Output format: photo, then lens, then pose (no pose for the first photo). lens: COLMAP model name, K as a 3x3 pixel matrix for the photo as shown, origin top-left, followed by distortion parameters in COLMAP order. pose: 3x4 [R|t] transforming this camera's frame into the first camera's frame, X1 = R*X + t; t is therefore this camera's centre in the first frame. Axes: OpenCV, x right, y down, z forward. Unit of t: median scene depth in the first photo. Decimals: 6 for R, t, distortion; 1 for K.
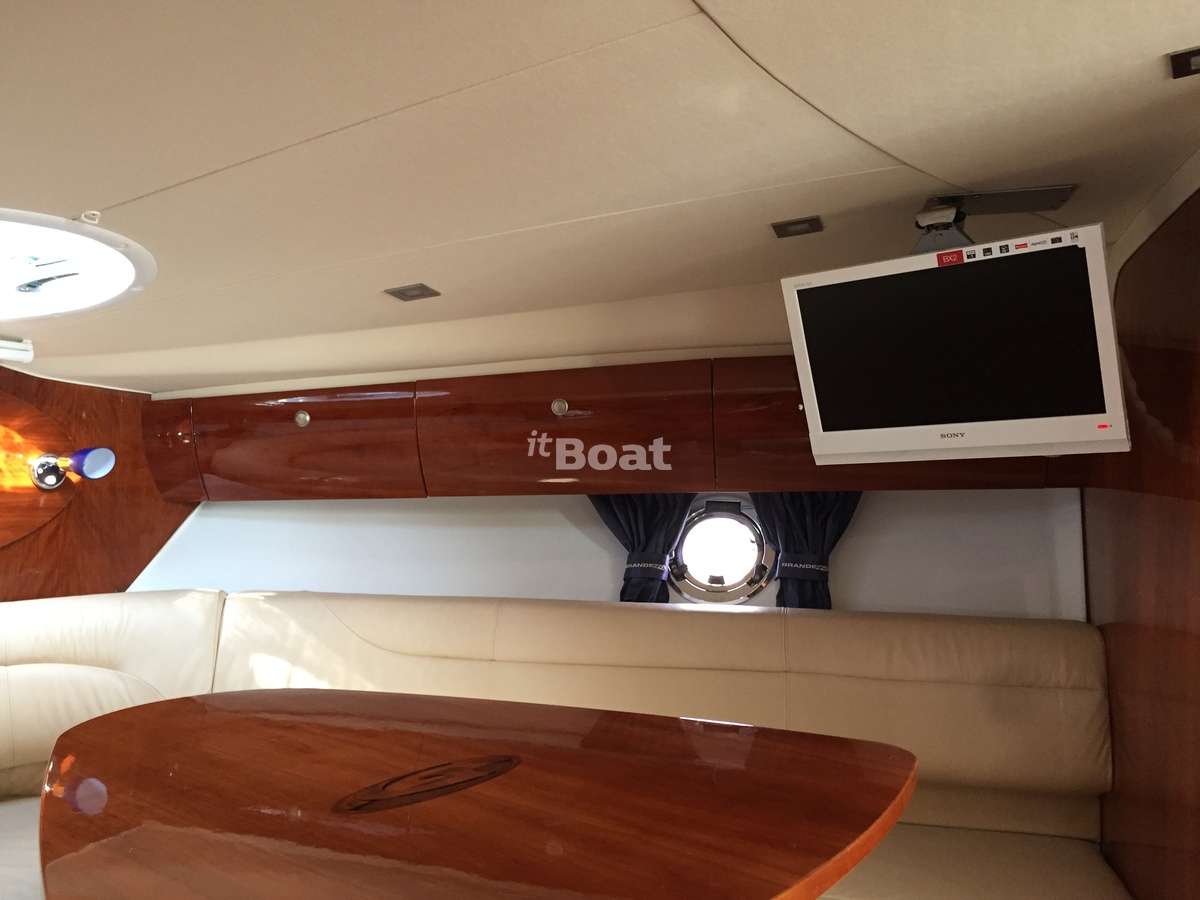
lens RADIAL K [[1023.6, 0, 600.0], [0, 1023.6, 450.0], [0, 0, 1]] dist [-0.029339, 0.003388]
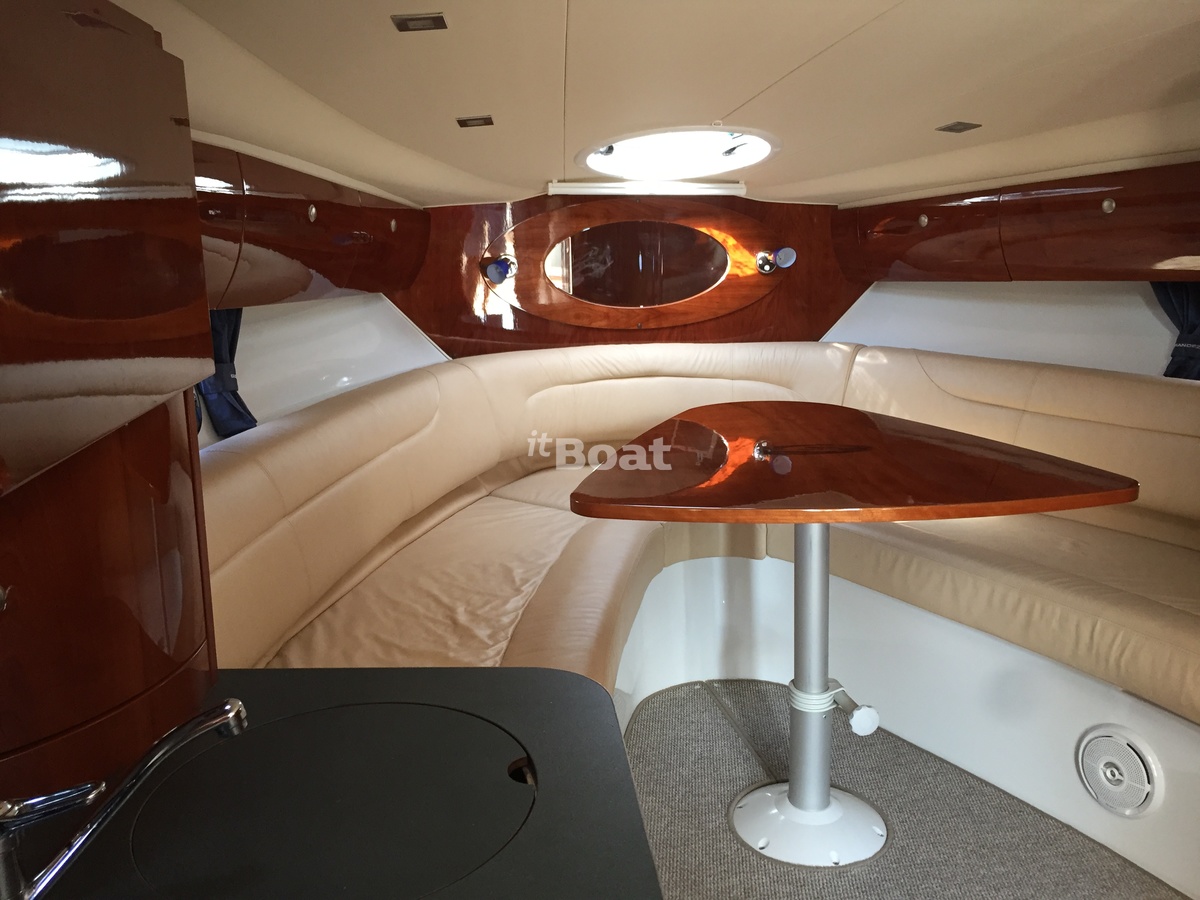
lens RADIAL K [[1023.6, 0, 600.0], [0, 1023.6, 450.0], [0, 0, 1]] dist [-0.029339, 0.003388]
pose [[0.627193, 0.137339, -0.766659, 0.551938], [0.034726, 0.978421, 0.203683, -0.026036], [0.778089, -0.154372, 0.608890, -0.219454]]
